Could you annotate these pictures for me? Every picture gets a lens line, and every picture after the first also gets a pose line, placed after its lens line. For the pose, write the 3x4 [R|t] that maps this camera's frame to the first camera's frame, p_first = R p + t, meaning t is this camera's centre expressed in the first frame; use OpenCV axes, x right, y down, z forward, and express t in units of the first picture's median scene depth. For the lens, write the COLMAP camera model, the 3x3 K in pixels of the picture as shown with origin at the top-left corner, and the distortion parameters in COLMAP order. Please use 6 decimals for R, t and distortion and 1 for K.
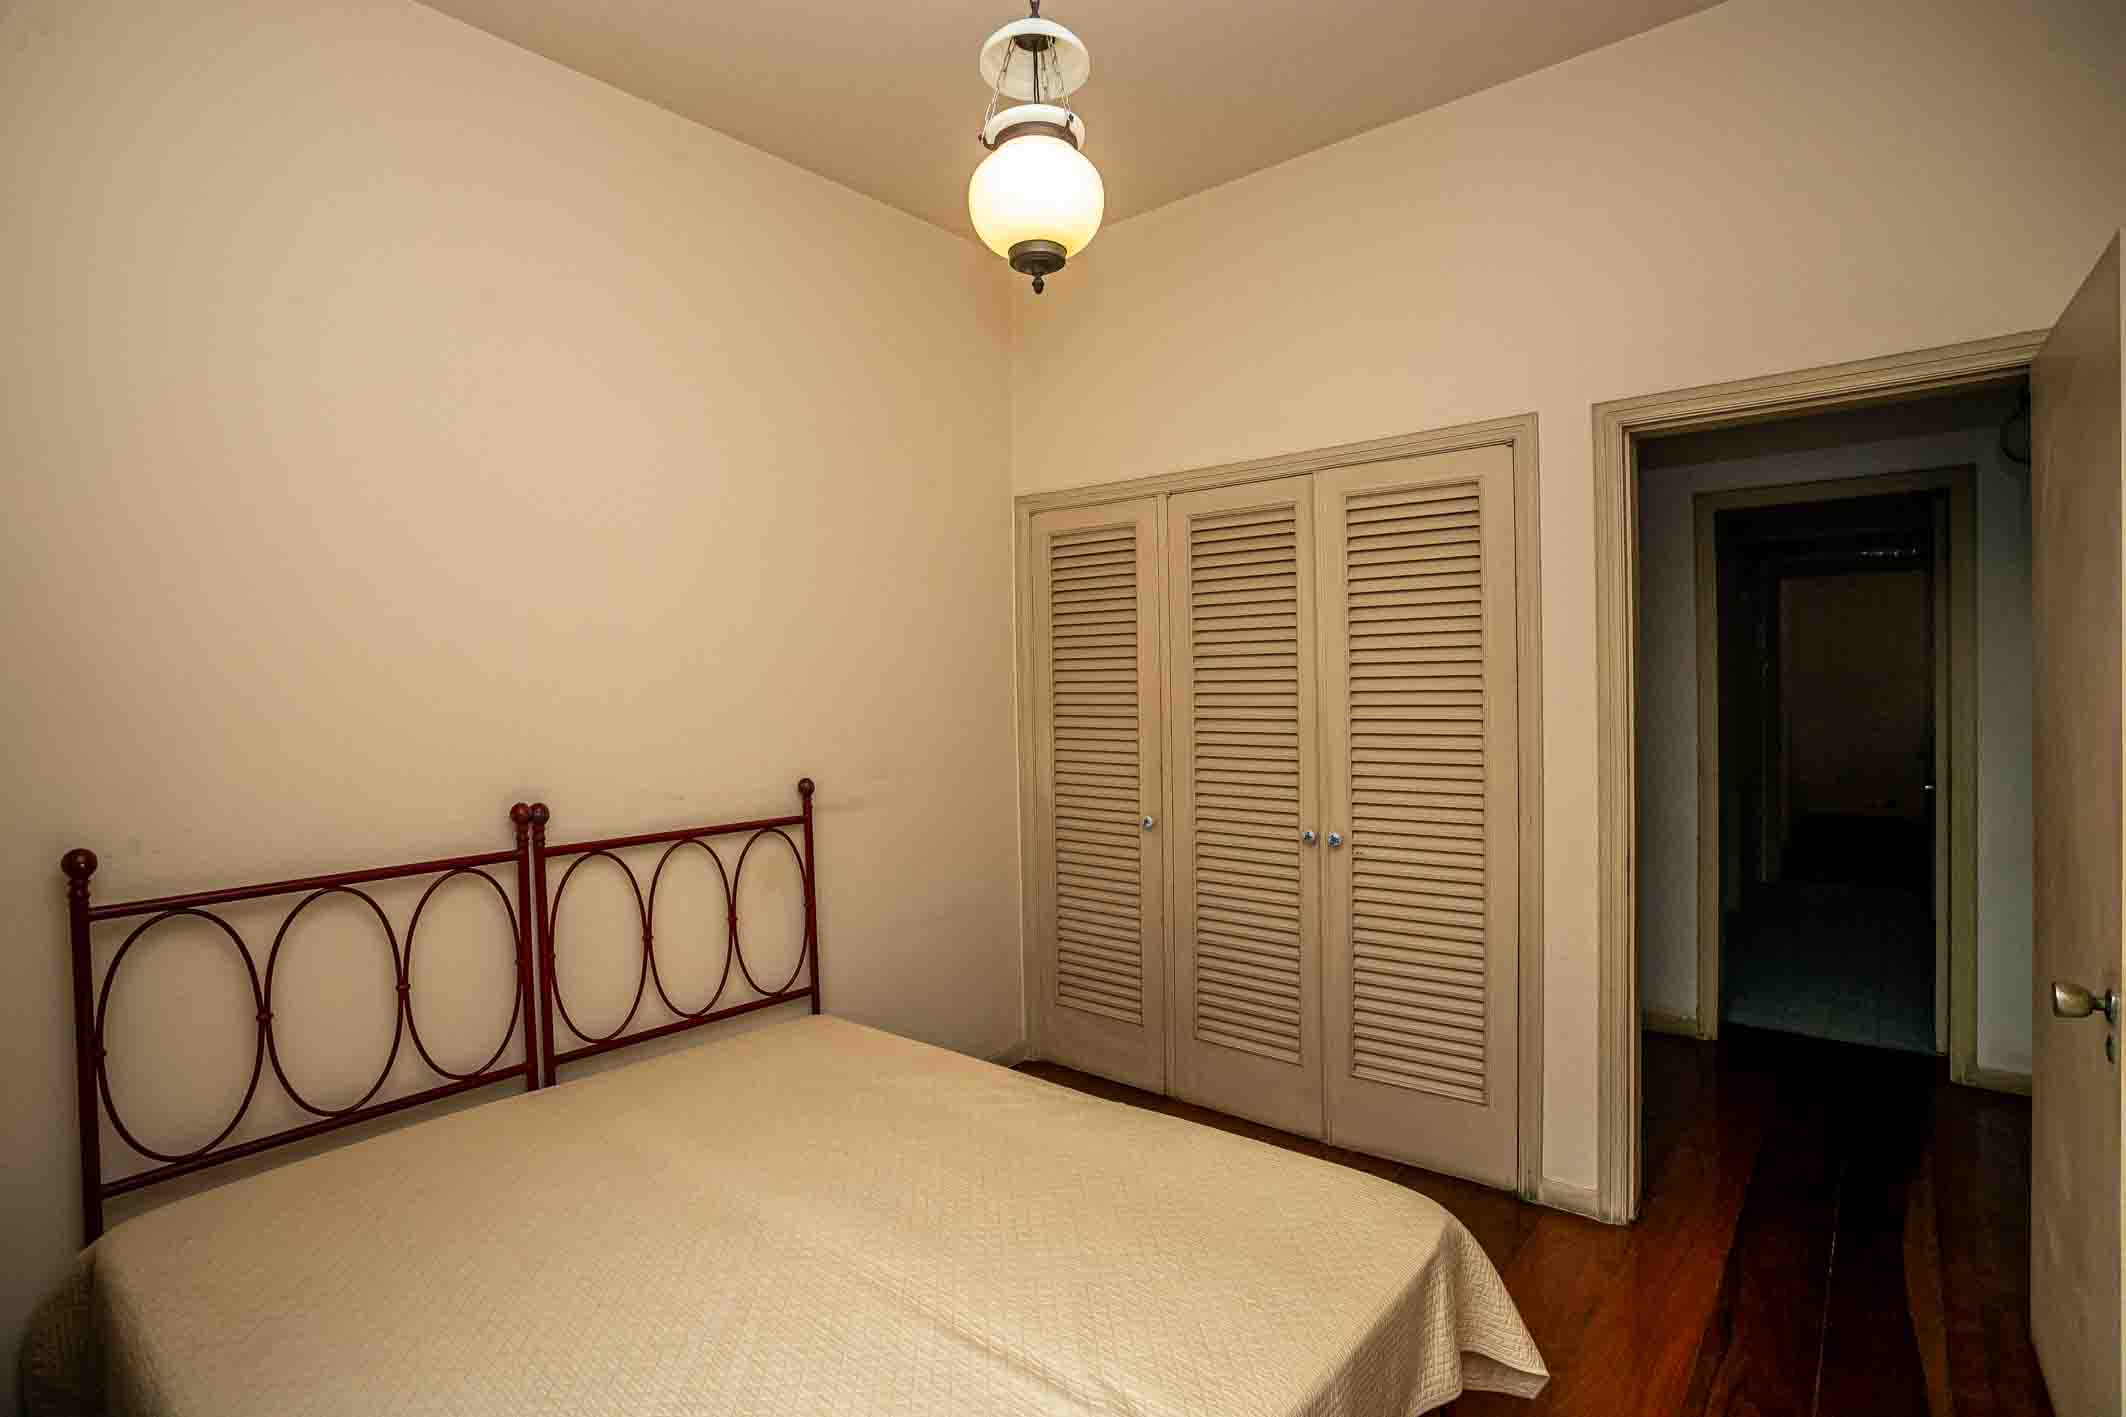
lens RADIAL K [[1047.1, 0, 1063.0], [0, 1047.1, 708.5], [0, 0, 1]] dist [-0.084452, 0.037294]
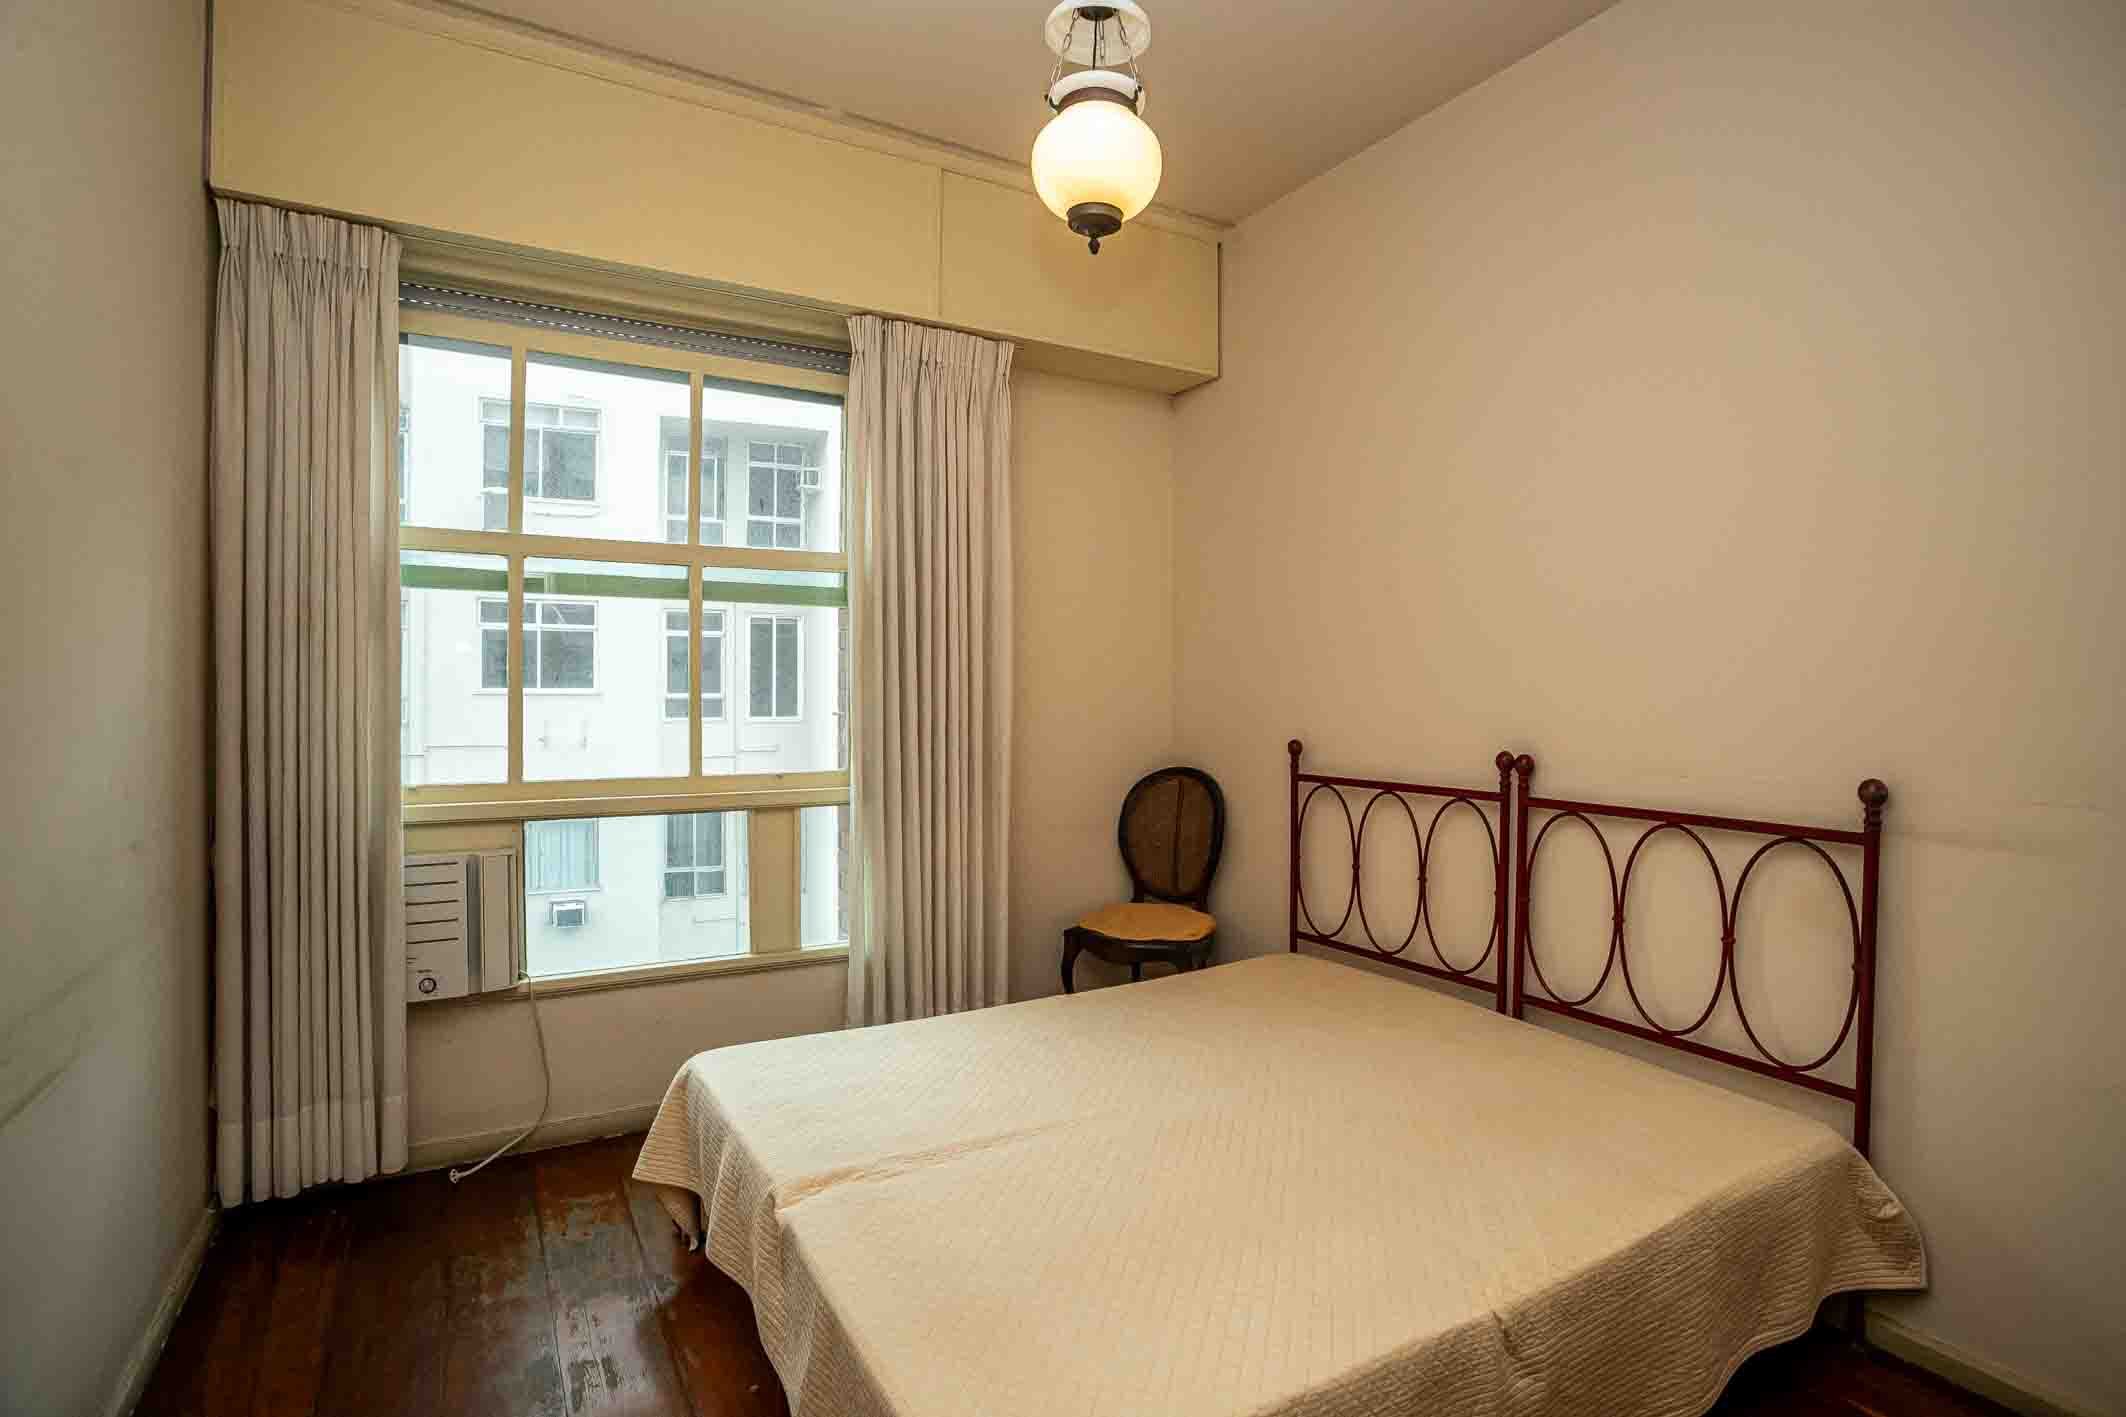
lens RADIAL K [[1047.1, 0, 1063.0], [0, 1047.1, 708.5], [0, 0, 1]] dist [-0.084452, 0.037294]
pose [[-0.341564, 0.044385, -0.938810, 0.664284], [-0.016145, 0.998460, 0.053080, -0.004407], [0.939720, 0.033288, -0.340321, 0.917448]]
